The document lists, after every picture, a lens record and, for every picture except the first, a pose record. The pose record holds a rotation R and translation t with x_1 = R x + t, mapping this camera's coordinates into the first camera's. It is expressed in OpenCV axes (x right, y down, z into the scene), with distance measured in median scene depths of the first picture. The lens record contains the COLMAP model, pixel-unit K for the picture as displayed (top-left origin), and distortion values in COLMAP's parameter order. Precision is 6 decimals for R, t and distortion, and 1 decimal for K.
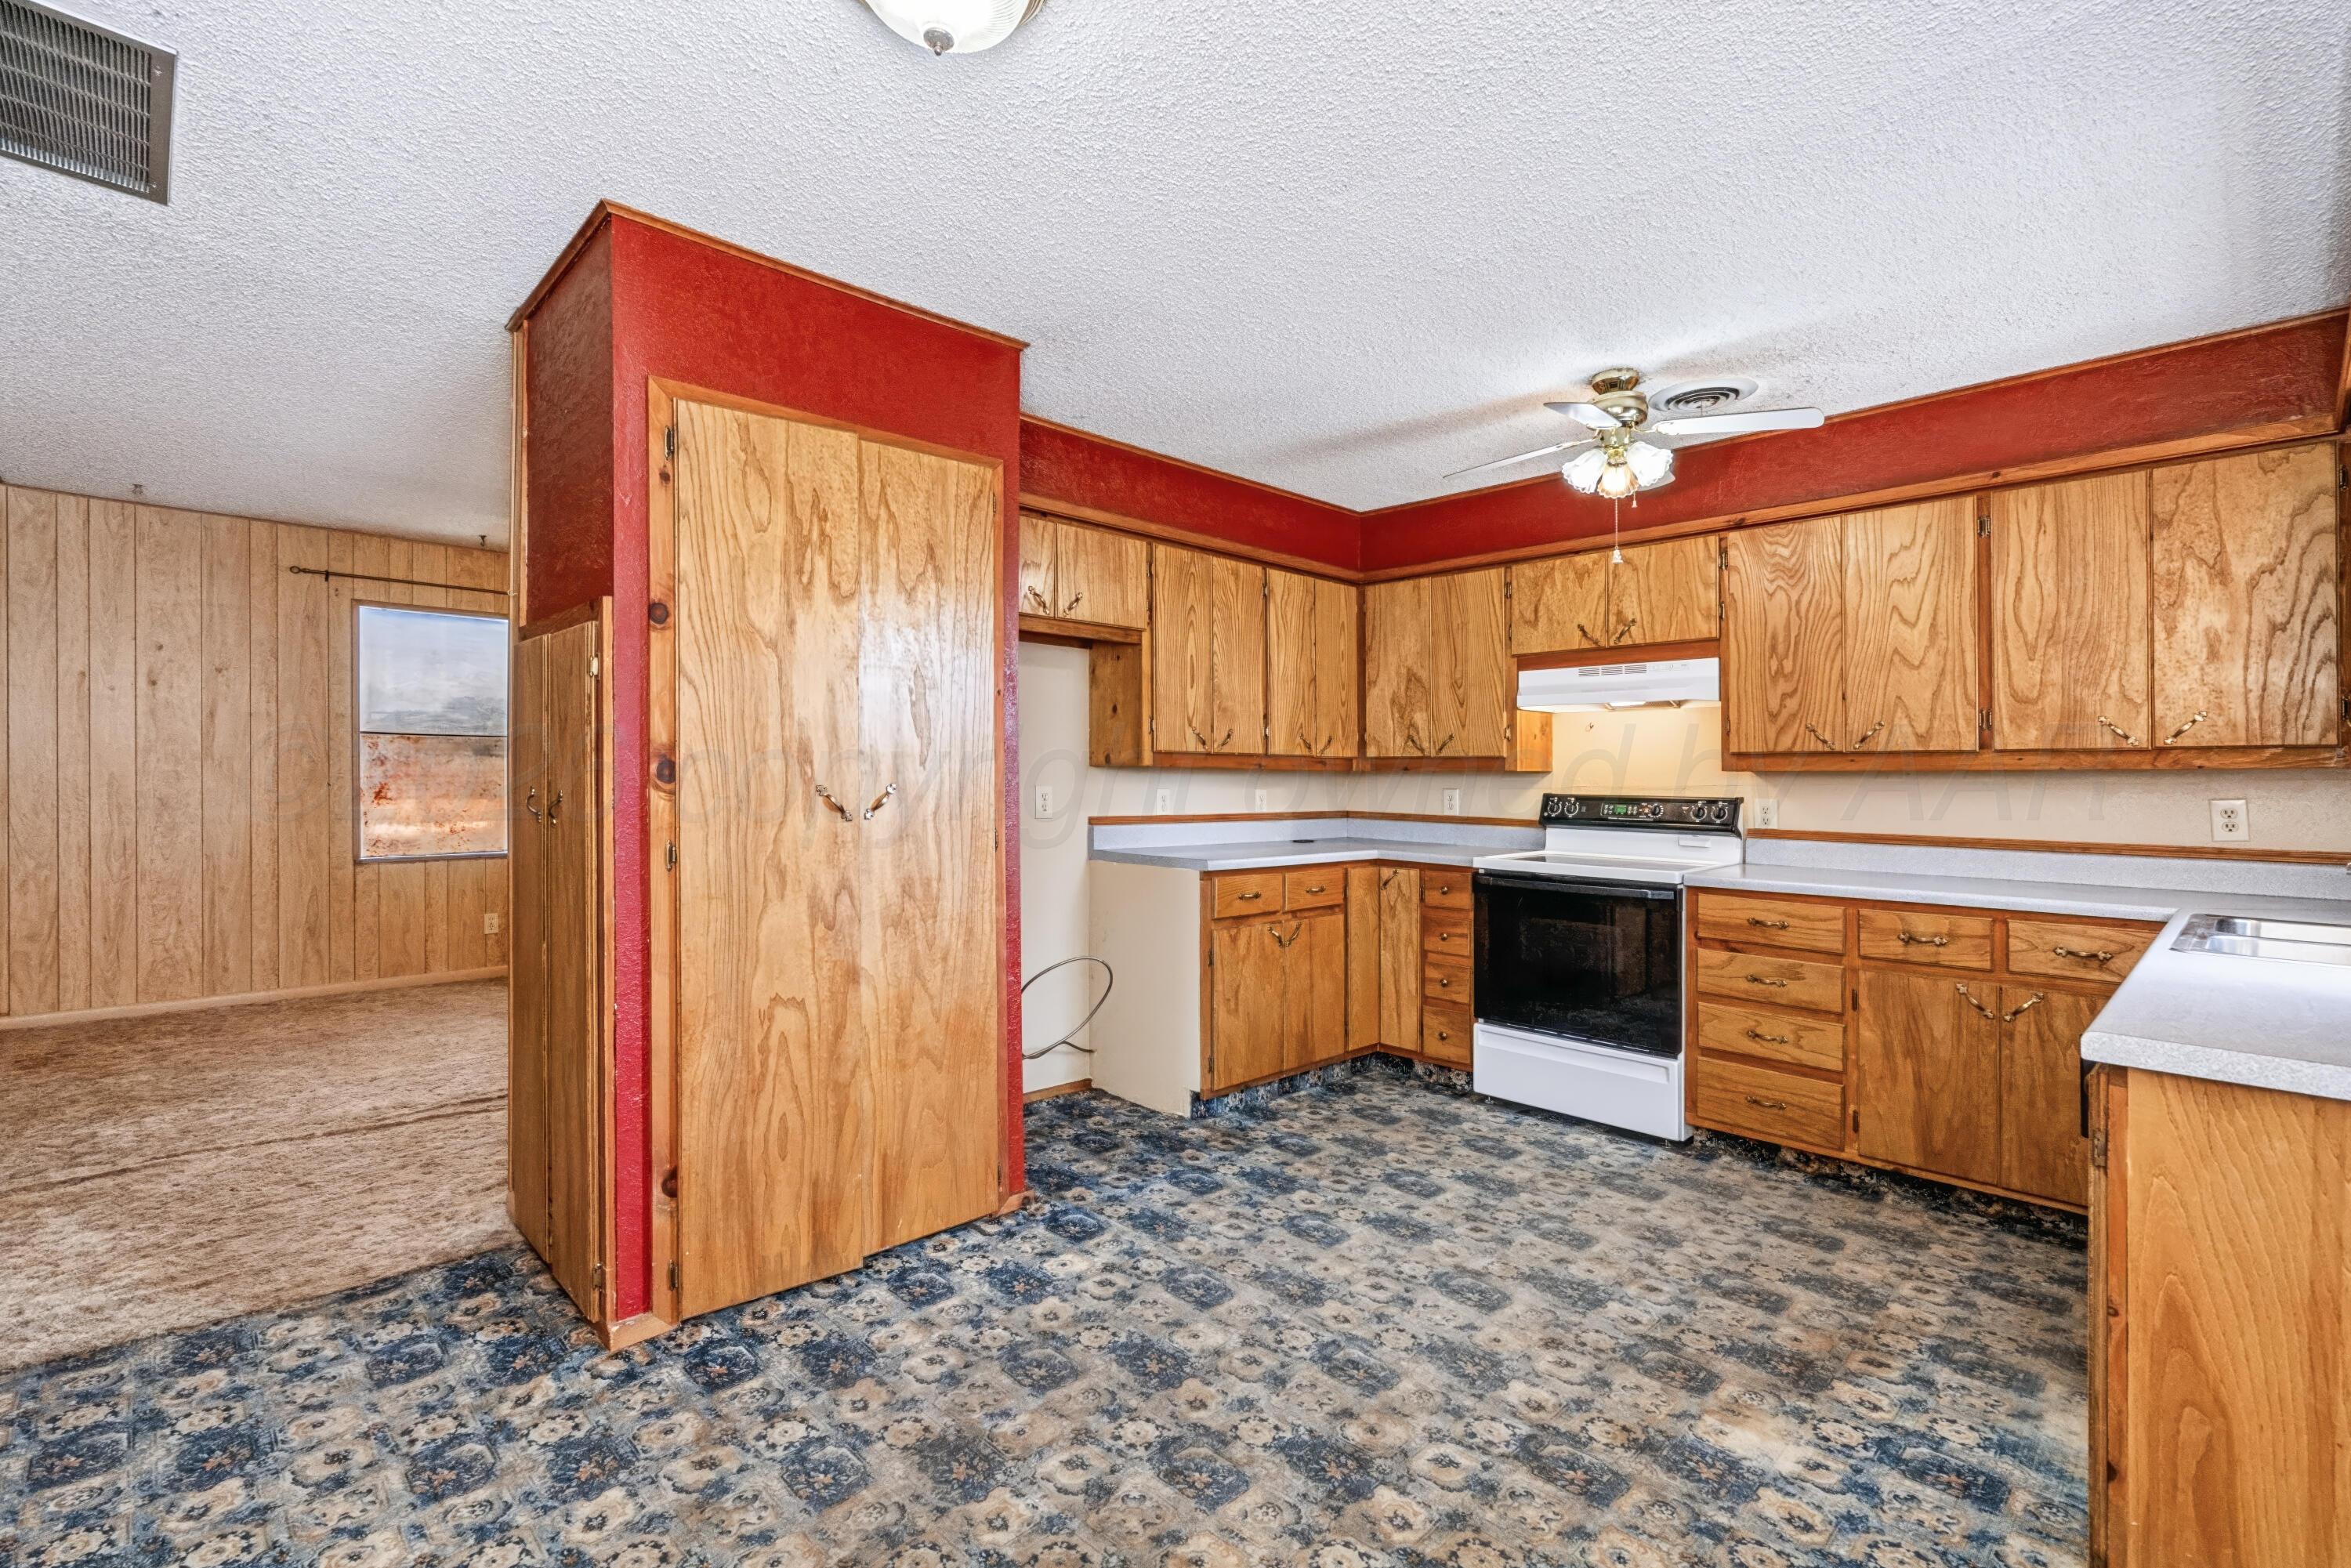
lens RADIAL K [[1074.8, 0, 1193.7], [0, 1074.8, 791.5], [0, 0, 1]] dist [-0.008671, 0.003490]
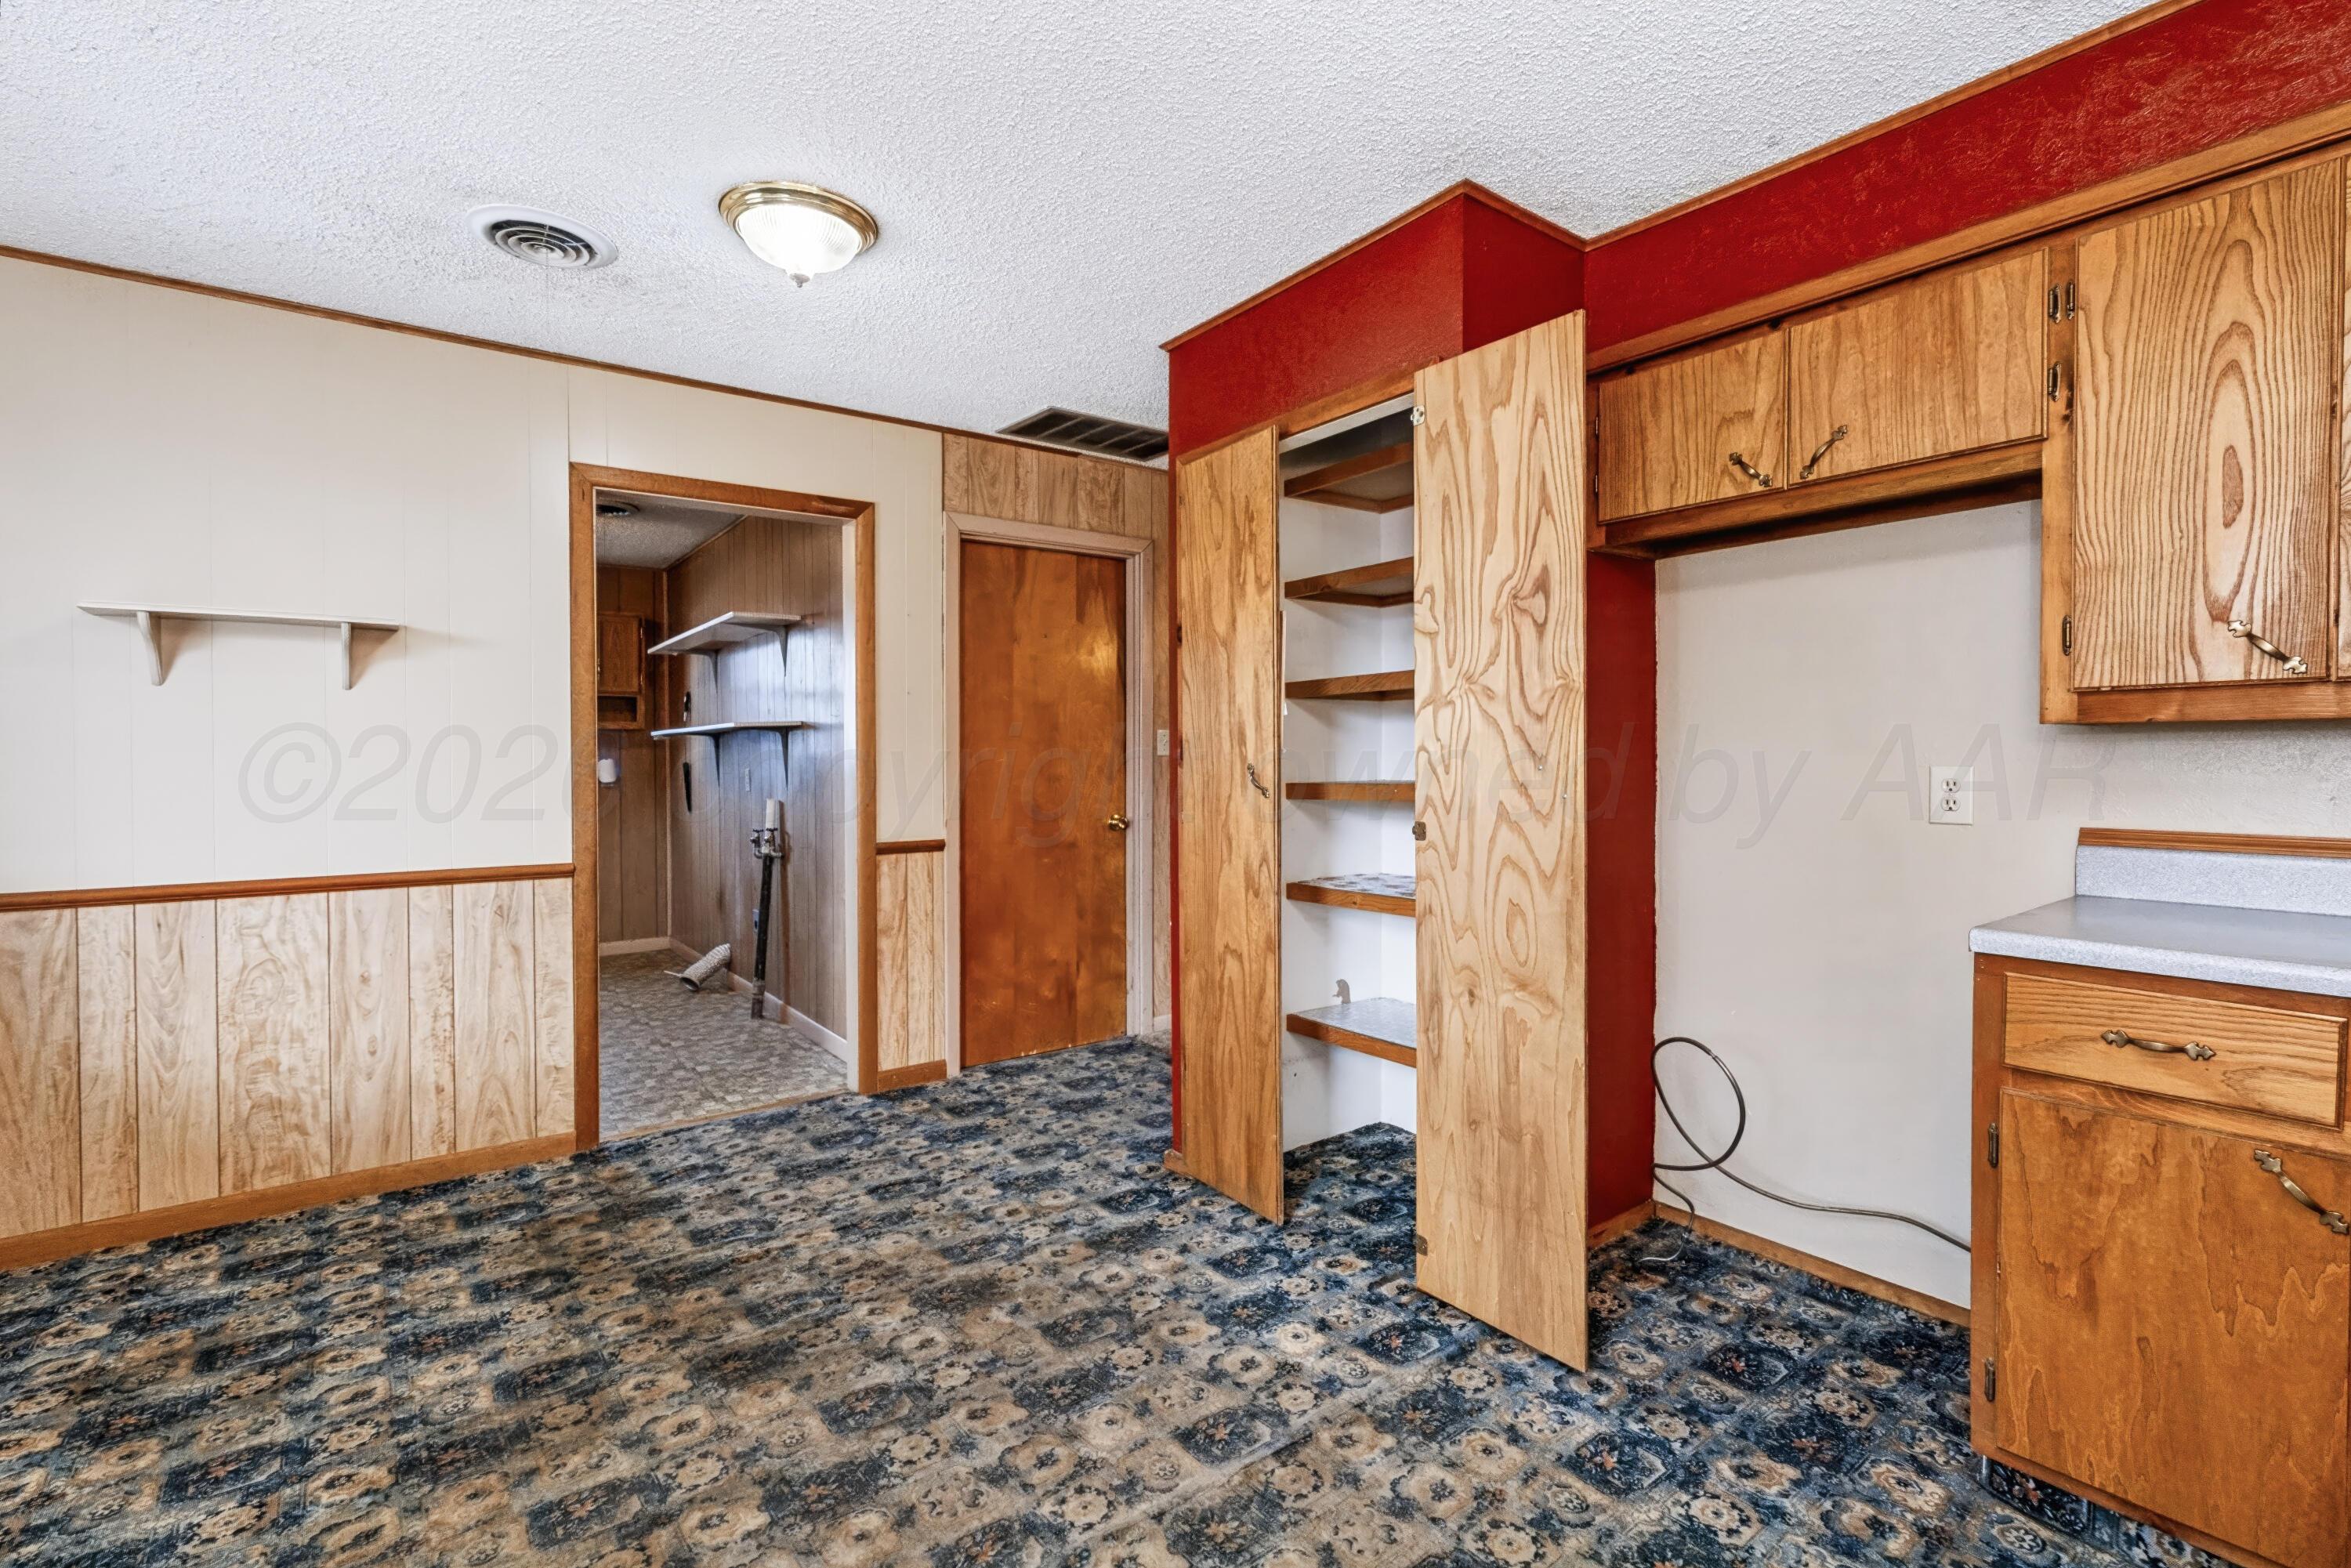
lens RADIAL K [[1074.8, 0, 1169.4], [0, 1074.8, 784.9], [0, 0, 1]] dist [-0.008671, 0.003490]
pose [[-0.144983, 0.016459, -0.989297, 0.755093], [-0.007443, 0.999815, 0.017725, -0.003132], [0.989406, 0.009933, -0.144834, 1.079119]]
